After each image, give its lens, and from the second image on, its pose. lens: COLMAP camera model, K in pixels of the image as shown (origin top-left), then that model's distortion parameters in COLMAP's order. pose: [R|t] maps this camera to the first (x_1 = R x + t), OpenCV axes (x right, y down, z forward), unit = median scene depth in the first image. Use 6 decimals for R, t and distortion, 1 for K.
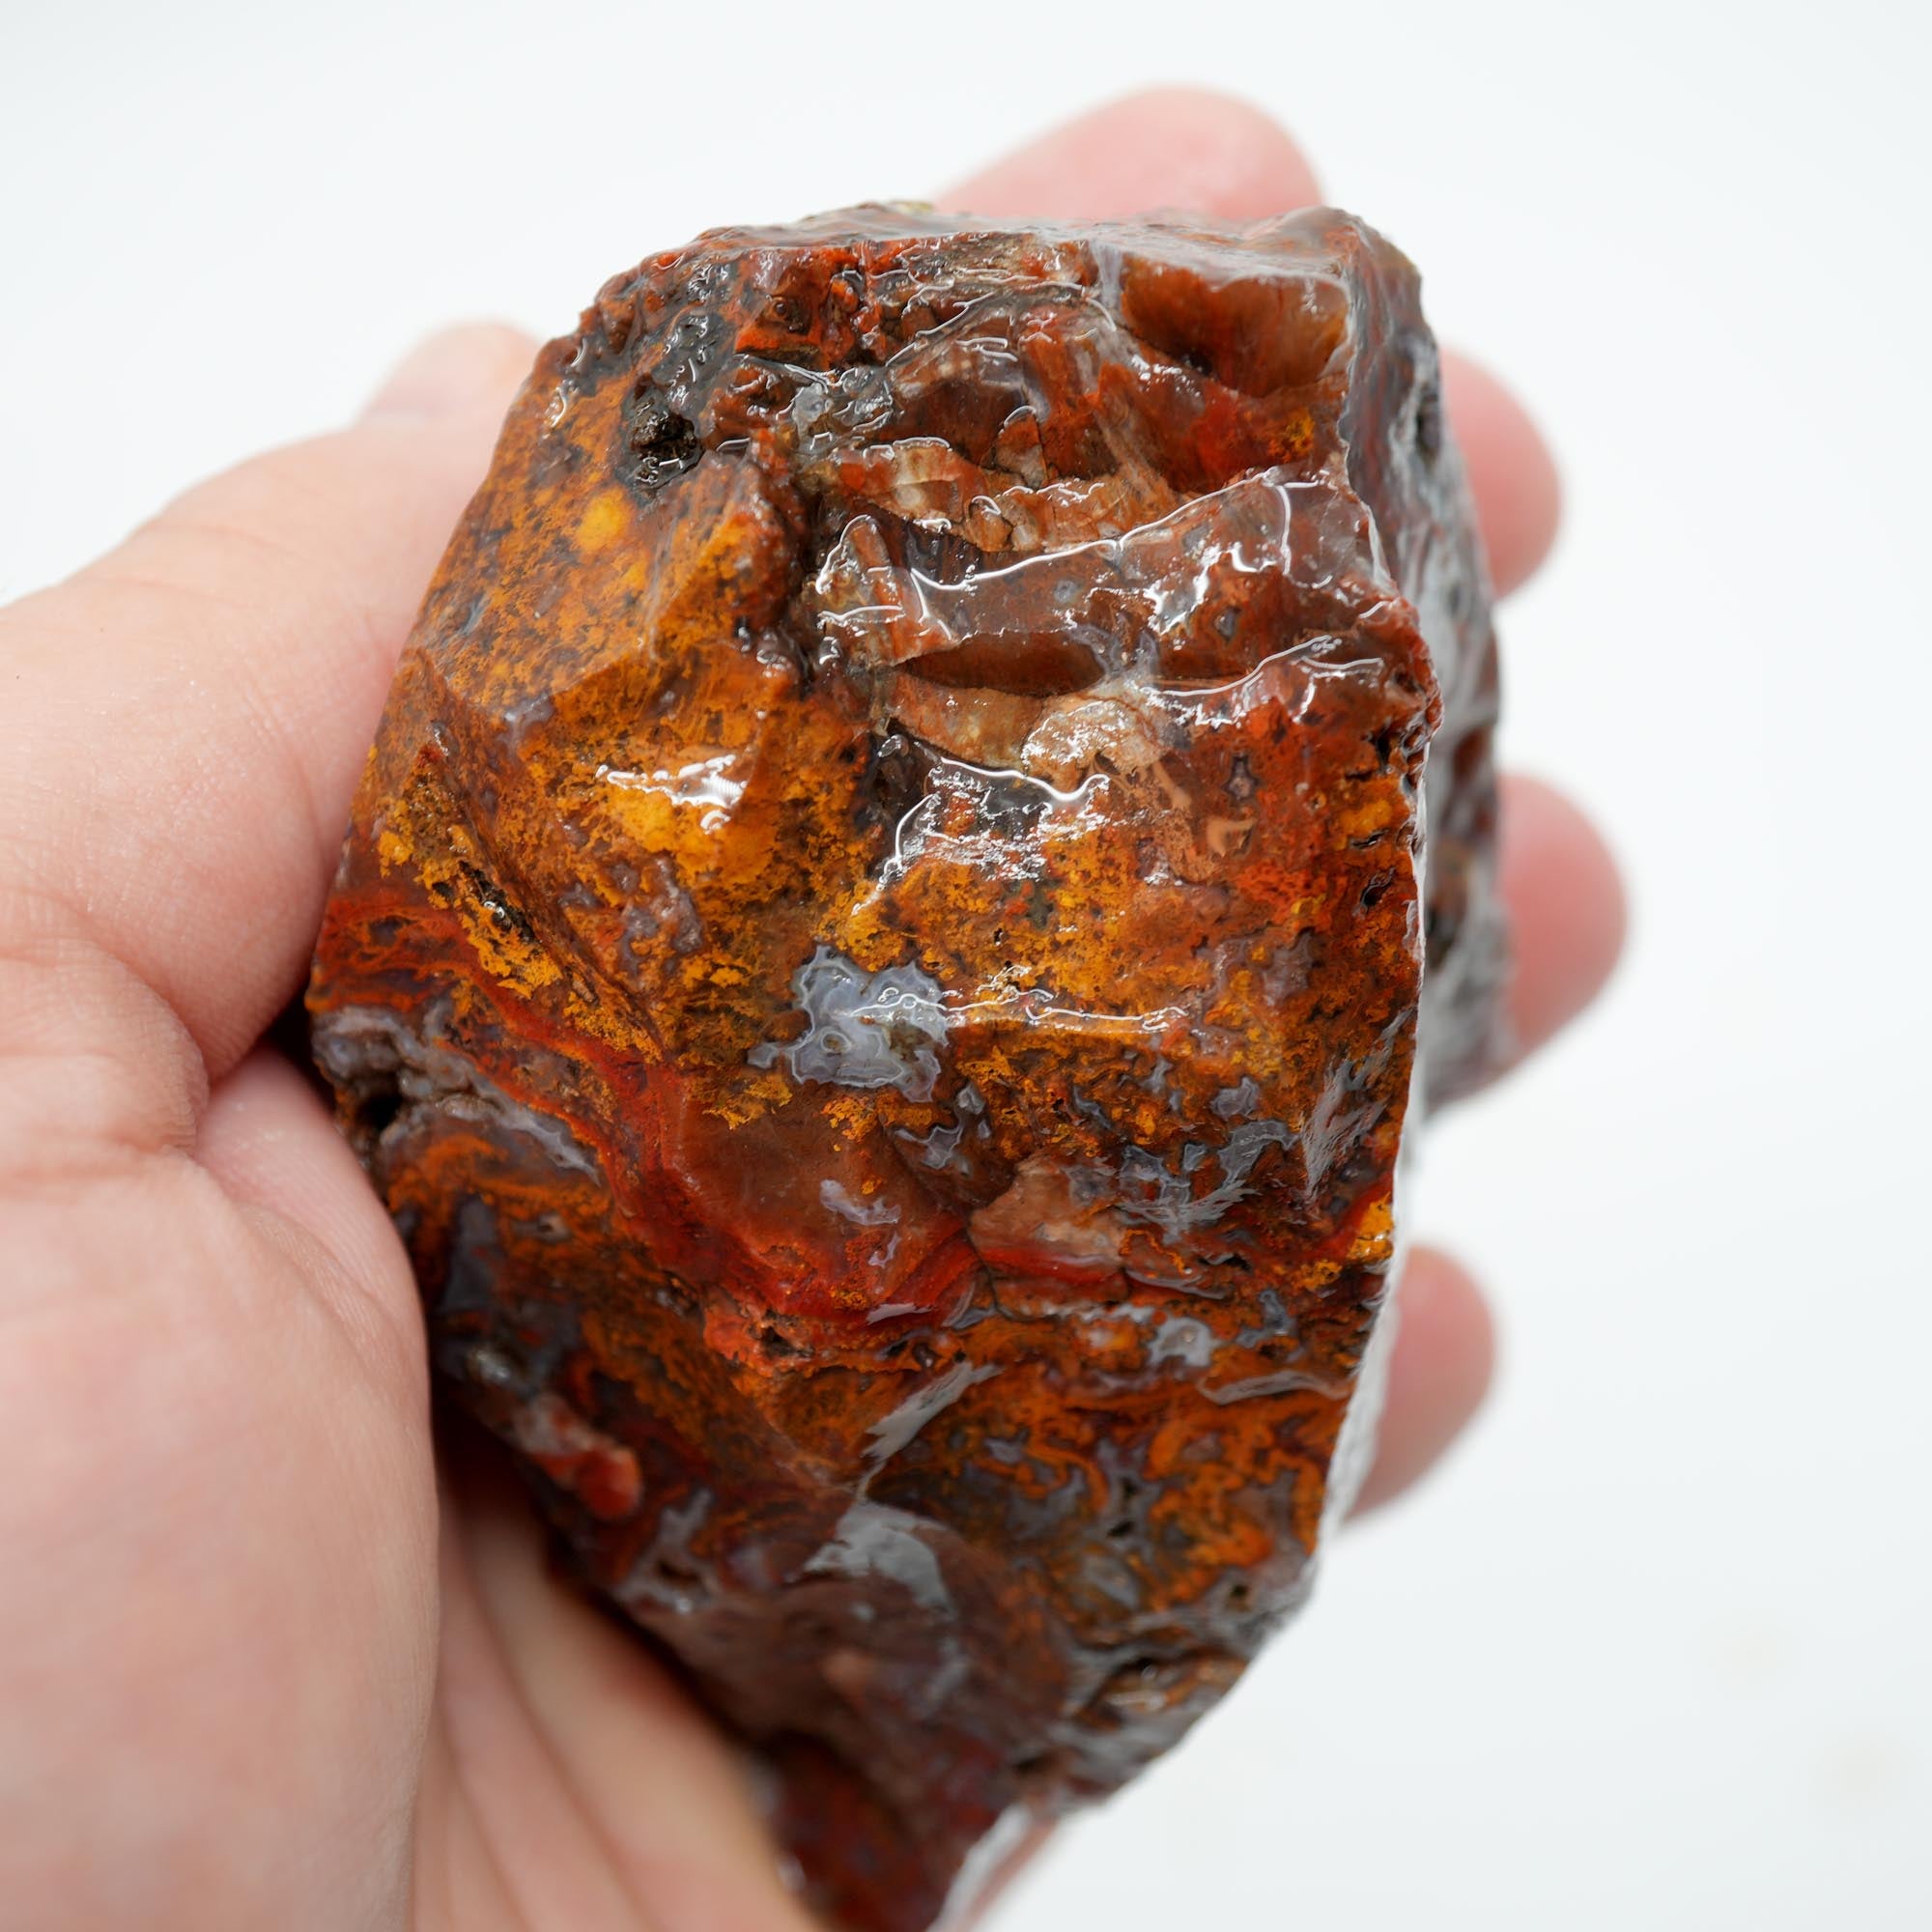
lens RADIAL K [[3745.2, 0, 957.4], [0, 3745.2, 964.0], [0, 0, 1]] dist [0.036208, 0.000000]
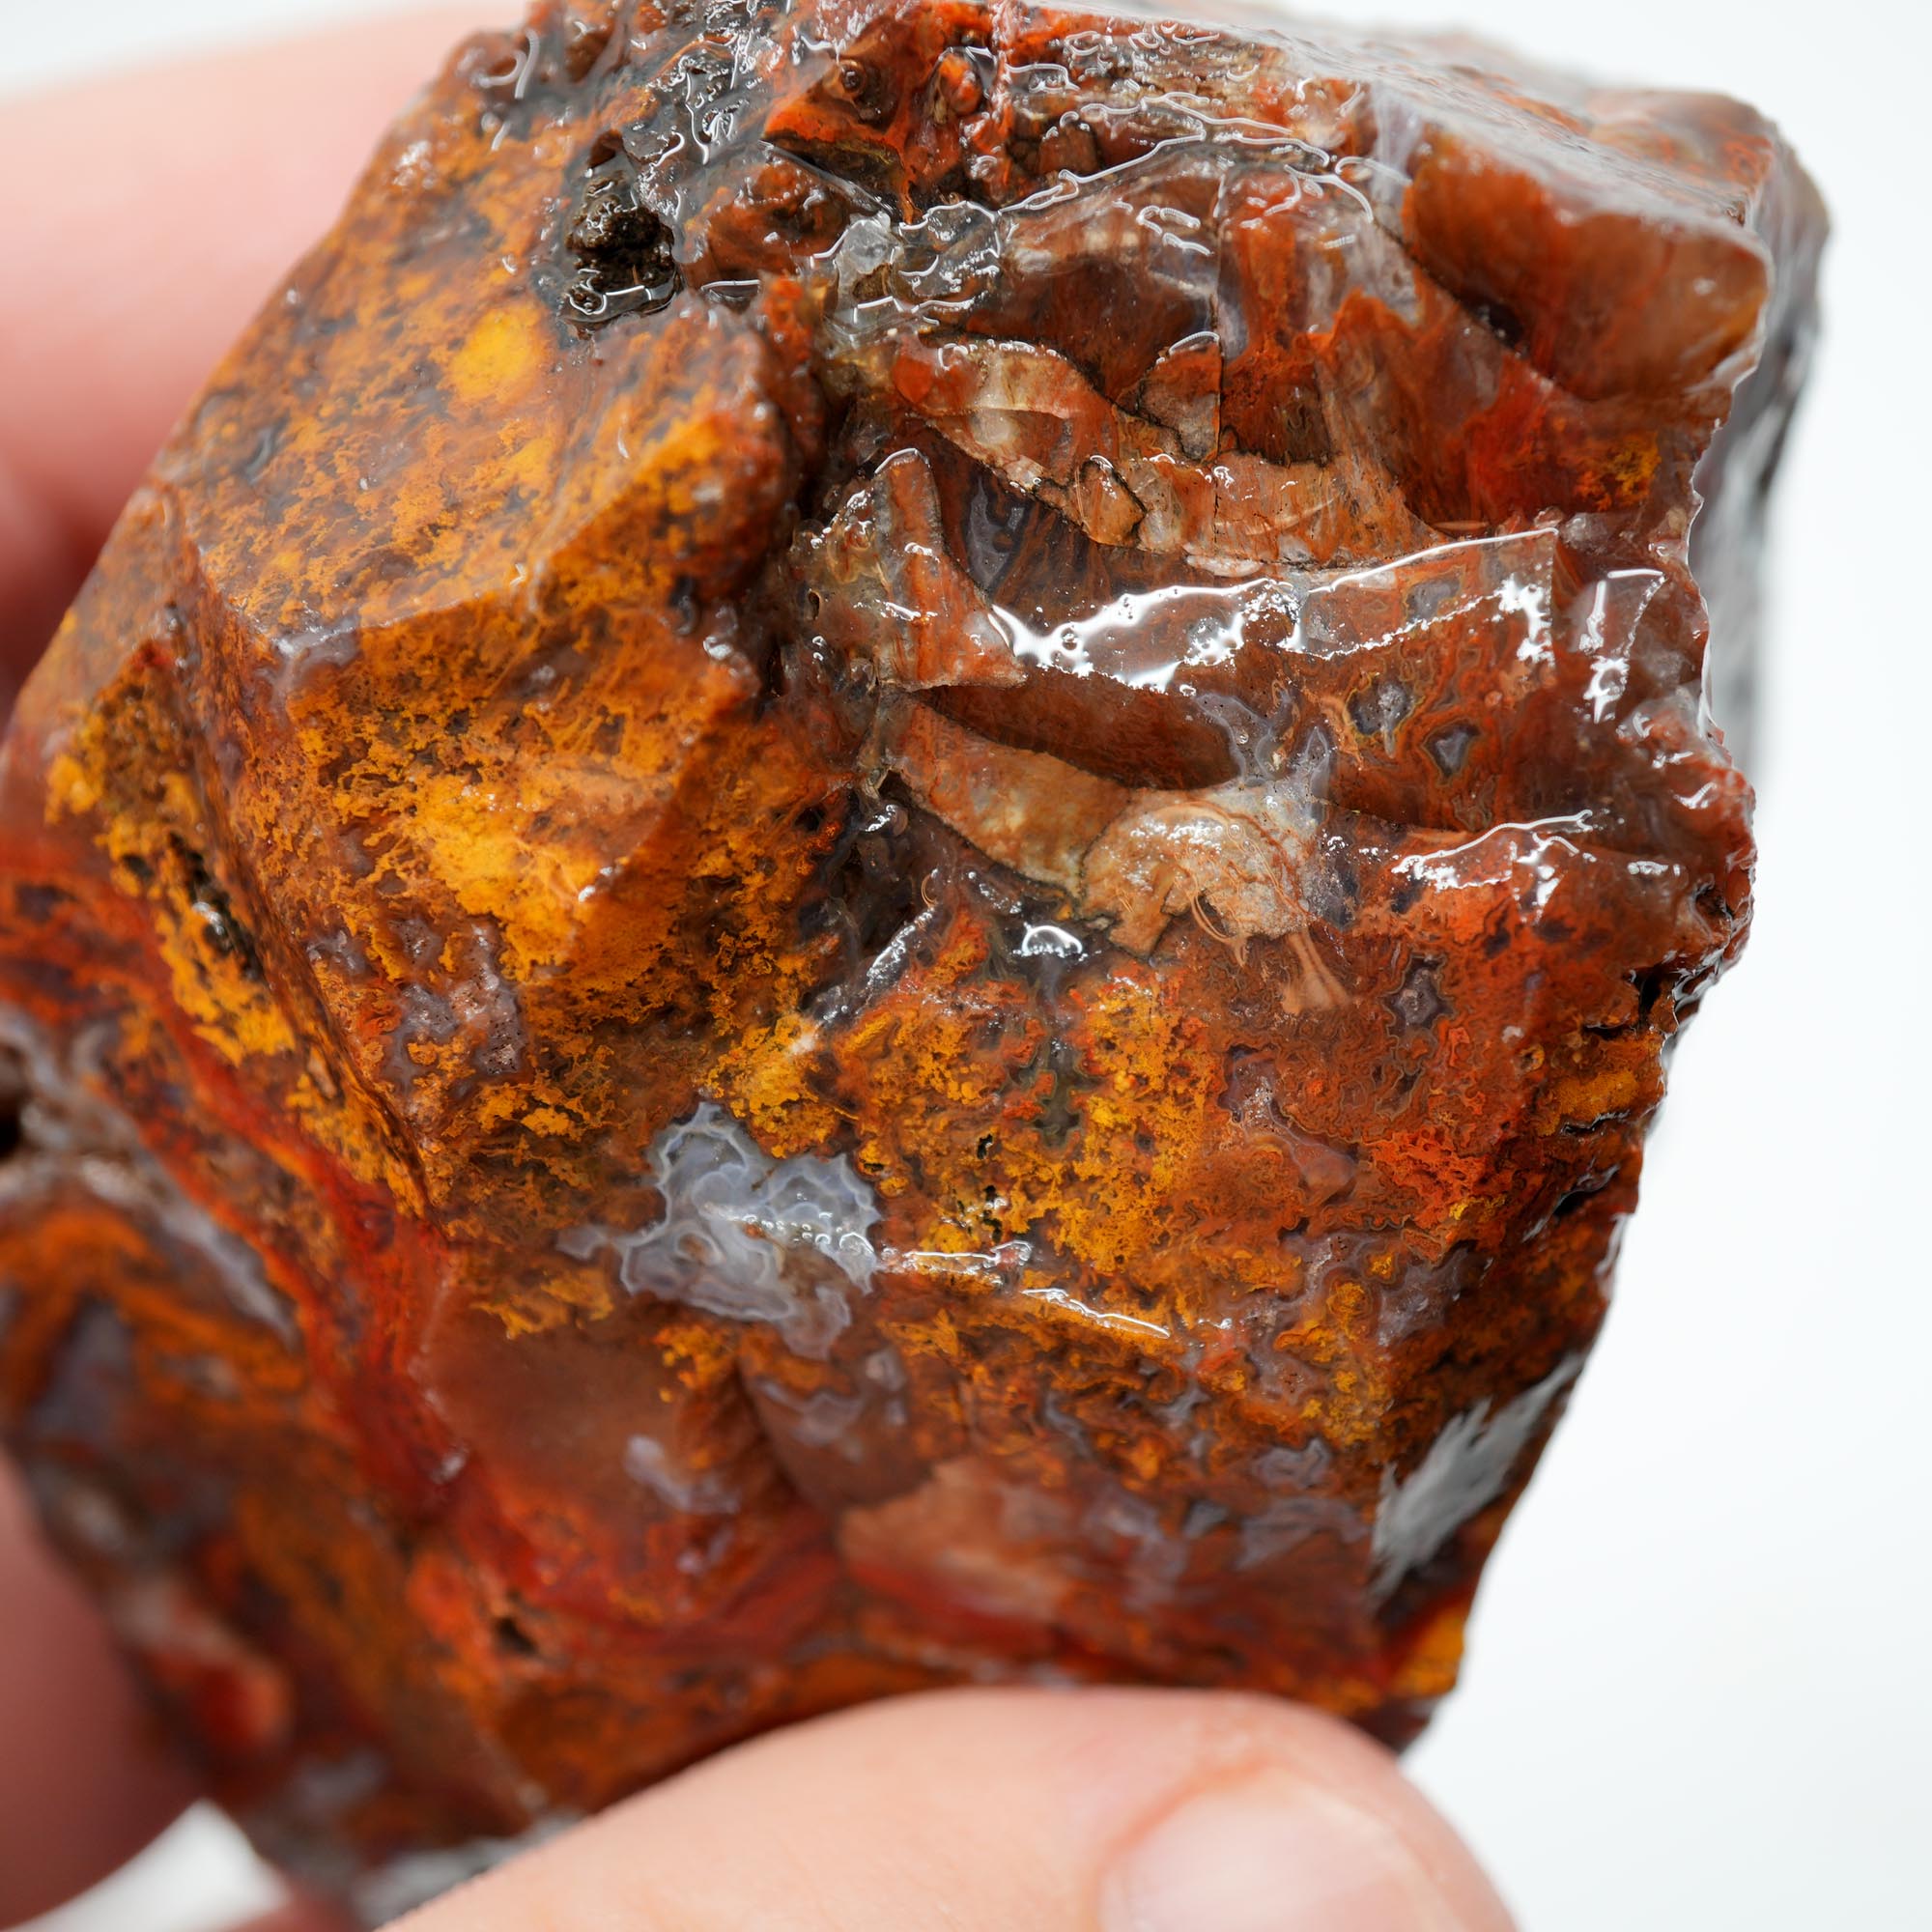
lens RADIAL K [[3745.2, 0, 977.3], [0, 3745.2, 973.3], [0, 0, 1]] dist [0.036208, 0.000000]
pose [[0.976958, 0.203884, 0.063120, -0.036171], [-0.209401, 0.972836, 0.098695, -0.098043], [-0.041283, -0.109639, 0.993114, 0.376625]]
